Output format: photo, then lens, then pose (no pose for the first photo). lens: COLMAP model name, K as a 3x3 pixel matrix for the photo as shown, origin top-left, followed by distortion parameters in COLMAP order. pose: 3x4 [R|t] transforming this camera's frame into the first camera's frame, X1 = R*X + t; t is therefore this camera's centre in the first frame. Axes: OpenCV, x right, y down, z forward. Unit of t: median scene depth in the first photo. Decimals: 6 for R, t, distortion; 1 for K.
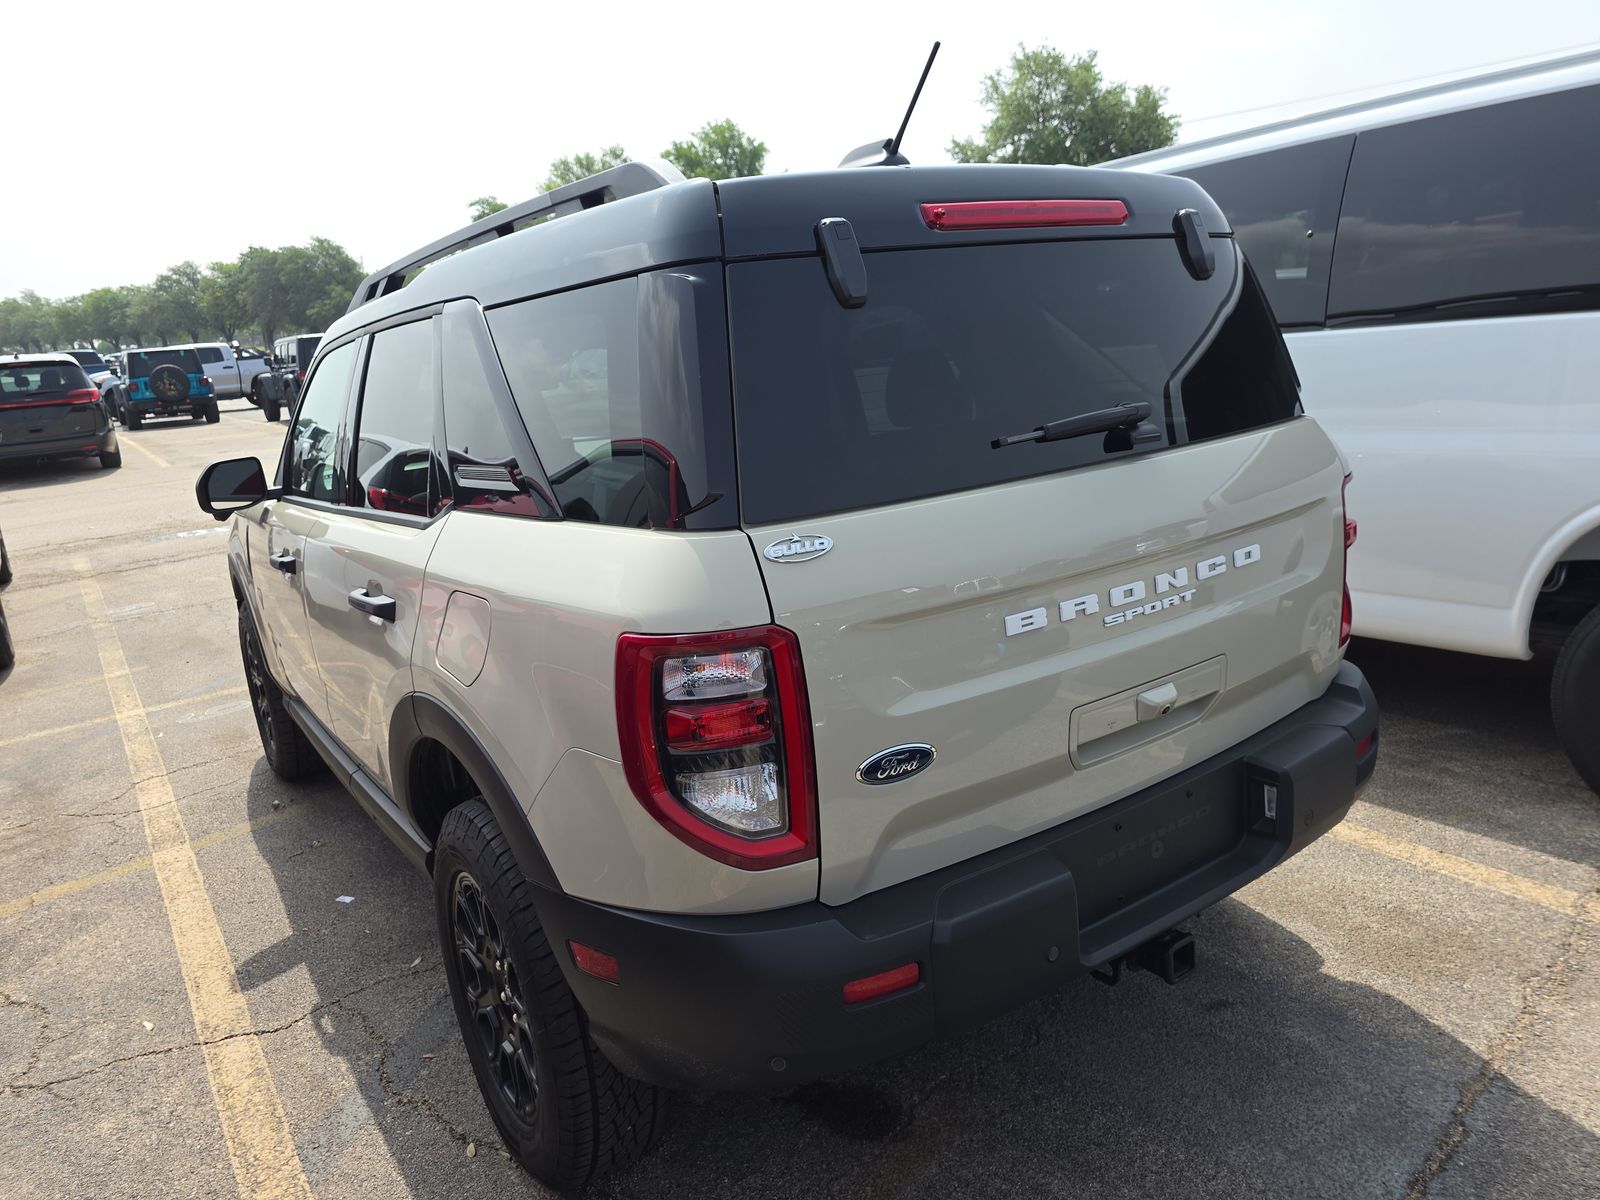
lens RADIAL K [[1083.6, 0, 795.1], [0, 1083.6, 559.7], [0, 0, 1]] dist [0.065614, -0.073800]
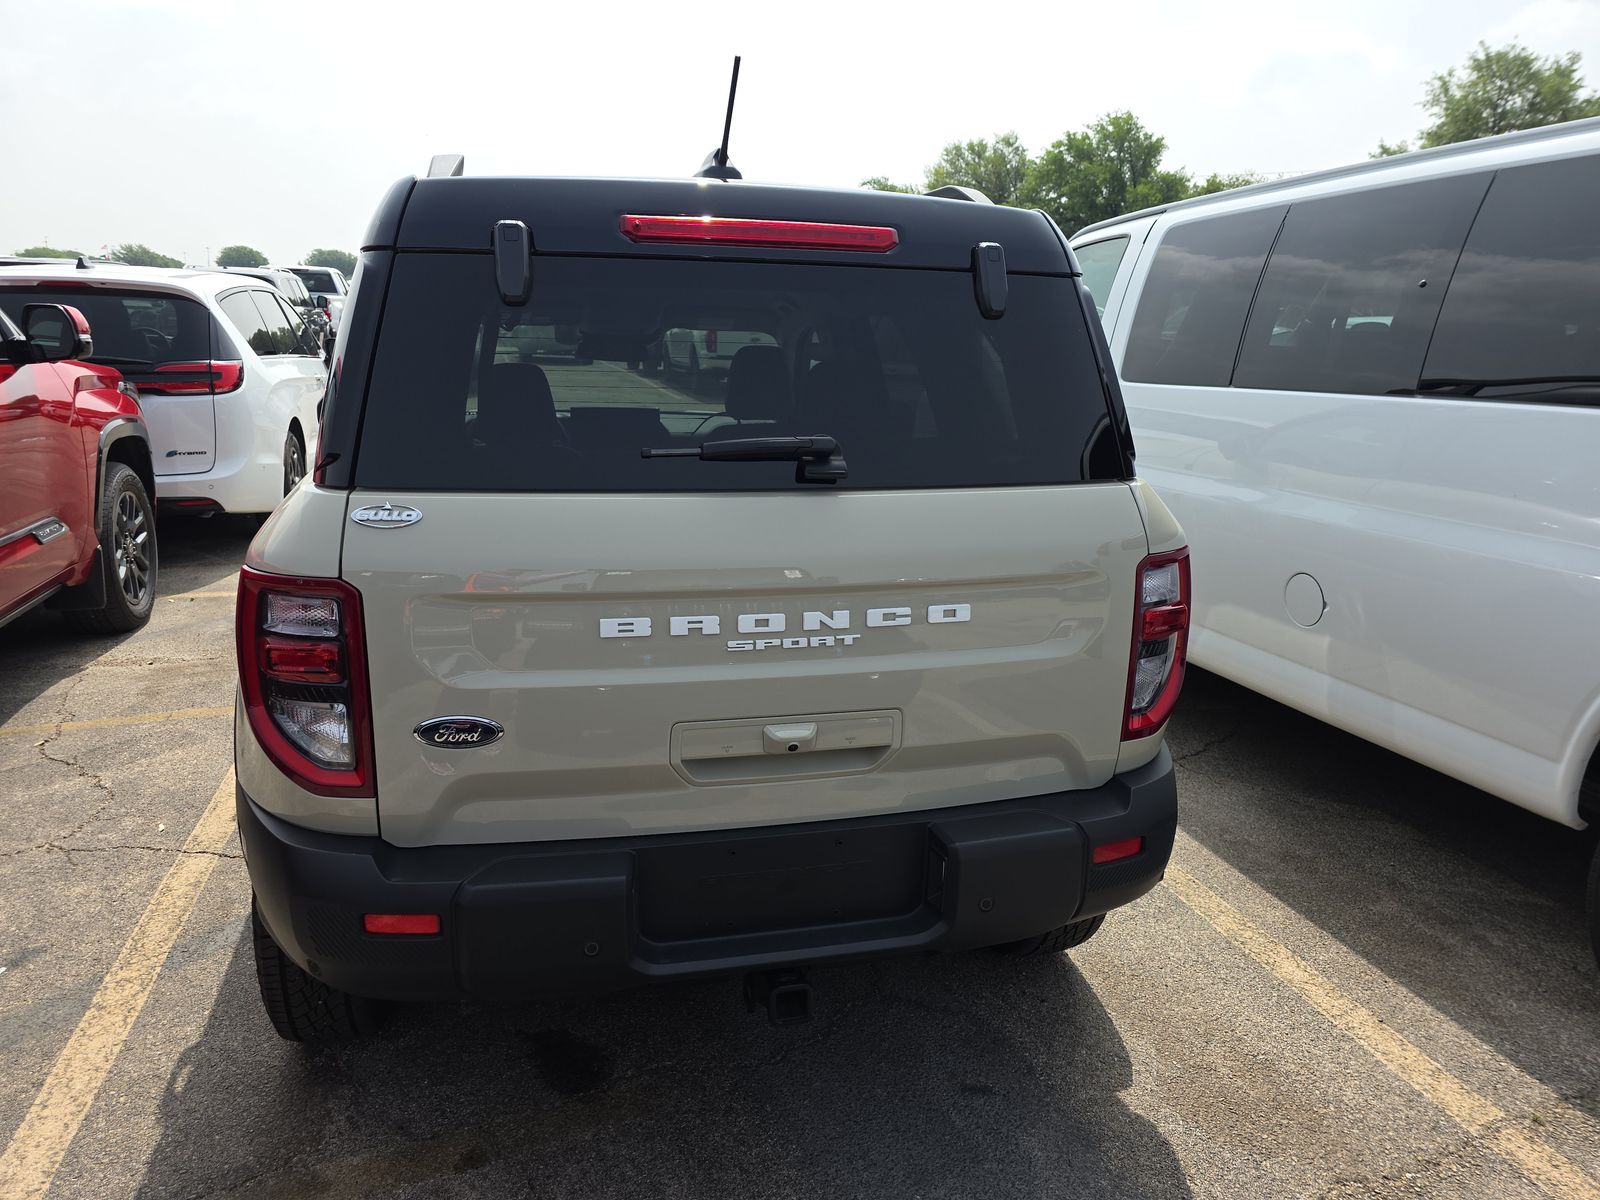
lens RADIAL K [[1083.6, 0, 795.1], [0, 1083.6, 559.7], [0, 0, 1]] dist [0.065614, -0.073800]
pose [[0.931800, 0.176508, -0.317163, 0.408767], [-0.172853, 0.984140, 0.039867, -0.045176], [0.319170, 0.017675, 0.947533, 0.047948]]
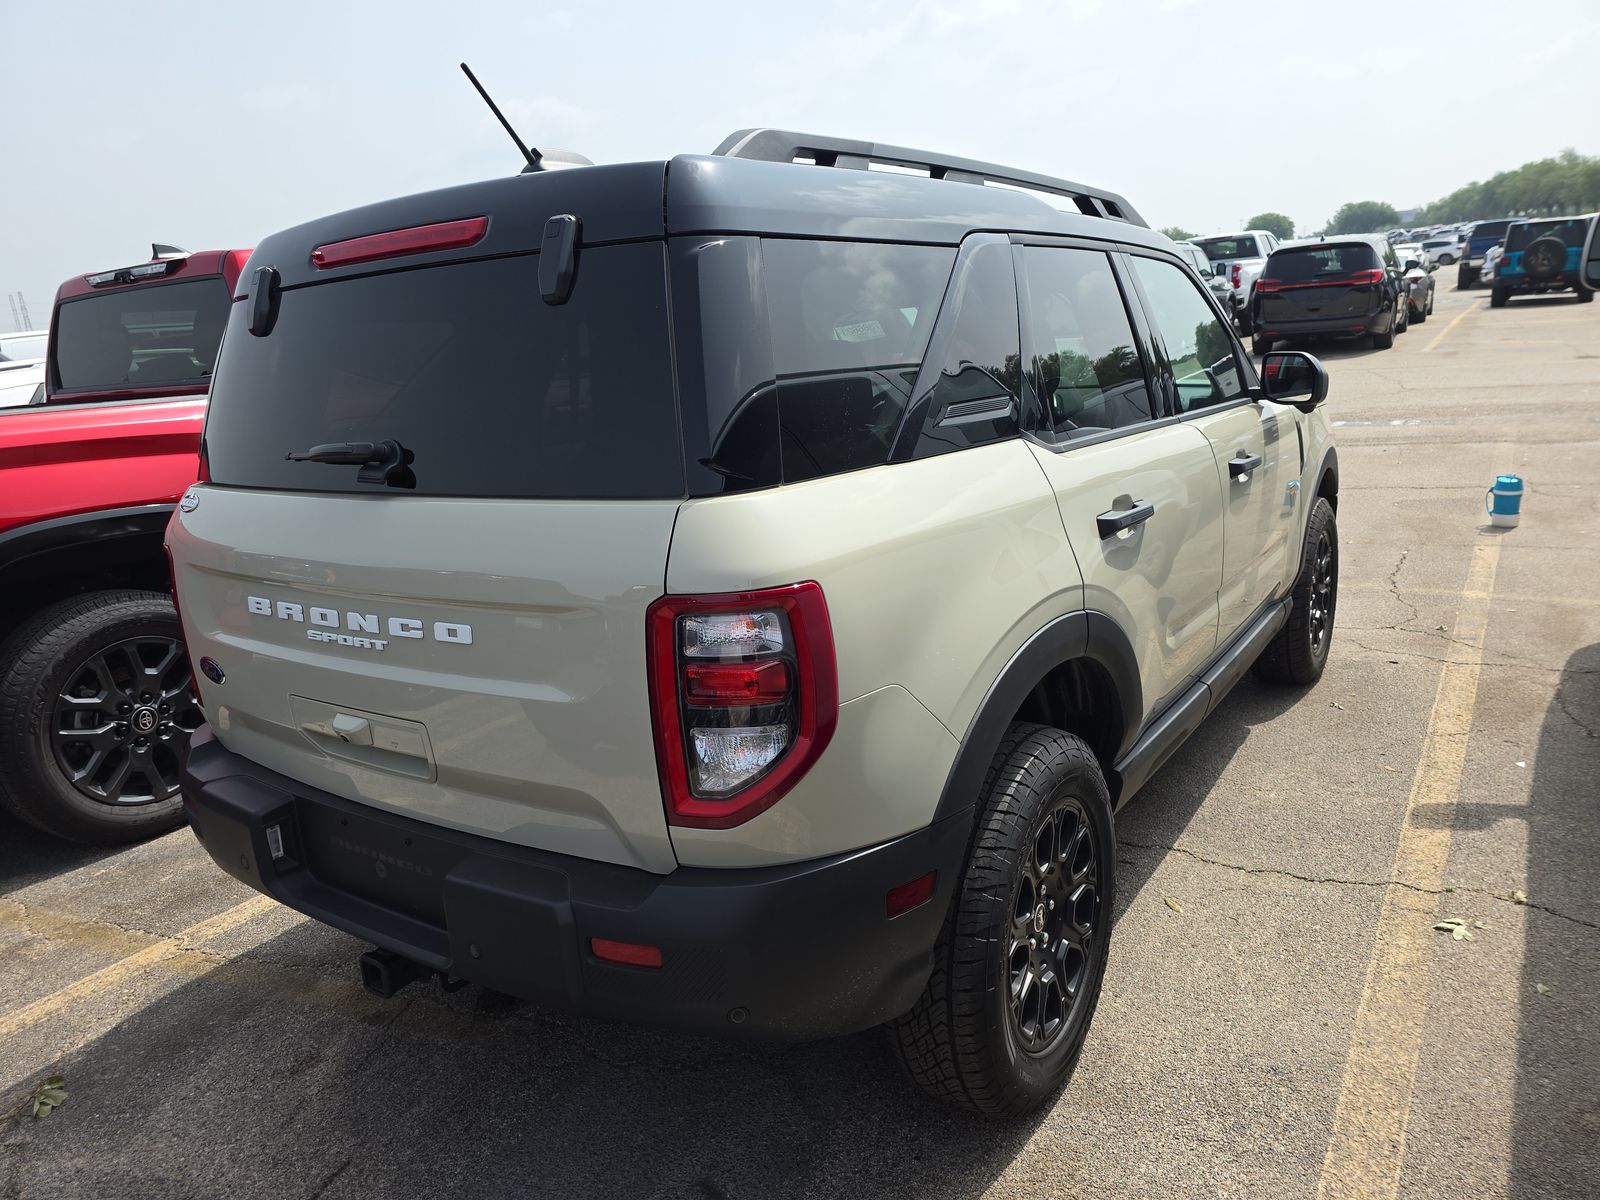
lens RADIAL K [[1083.6, 0, 795.1], [0, 1083.6, 559.7], [0, 0, 1]] dist [0.065614, -0.073800]
pose [[0.368814, 0.252634, -0.894513, 0.907608], [-0.144035, 0.966264, 0.213512, -0.203197], [0.918276, 0.050095, 0.392760, 0.642489]]
